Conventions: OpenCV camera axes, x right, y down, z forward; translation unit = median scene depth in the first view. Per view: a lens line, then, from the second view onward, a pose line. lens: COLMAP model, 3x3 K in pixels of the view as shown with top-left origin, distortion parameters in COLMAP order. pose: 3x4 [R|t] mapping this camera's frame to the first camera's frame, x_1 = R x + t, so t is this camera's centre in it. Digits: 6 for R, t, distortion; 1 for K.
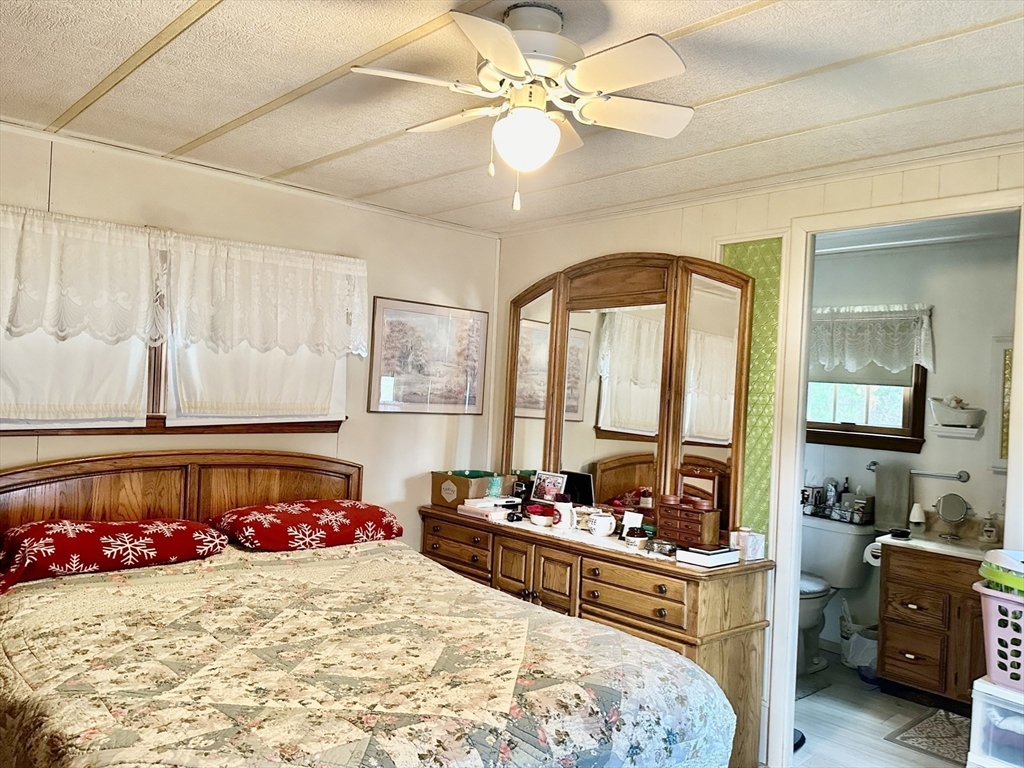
lens RADIAL K [[784.3, 0, 512.0], [0, 784.3, 384.0], [0, 0, 1]] dist [0.009712, -0.003946]
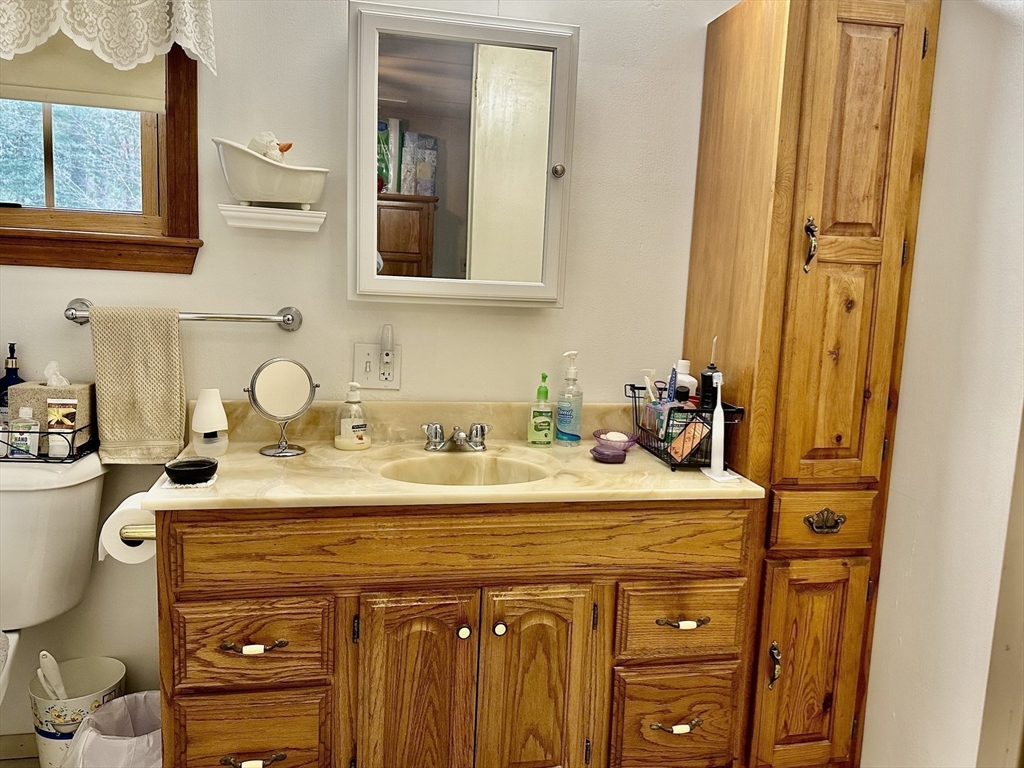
lens RADIAL K [[784.3, 0, 512.0], [0, 784.3, 384.0], [0, 0, 1]] dist [0.009712, -0.003946]
pose [[0.496269, -0.142596, 0.856378, 0.233630], [-0.019500, 0.984339, 0.175203, 0.071929], [-0.867950, -0.103647, 0.485716, 0.654492]]
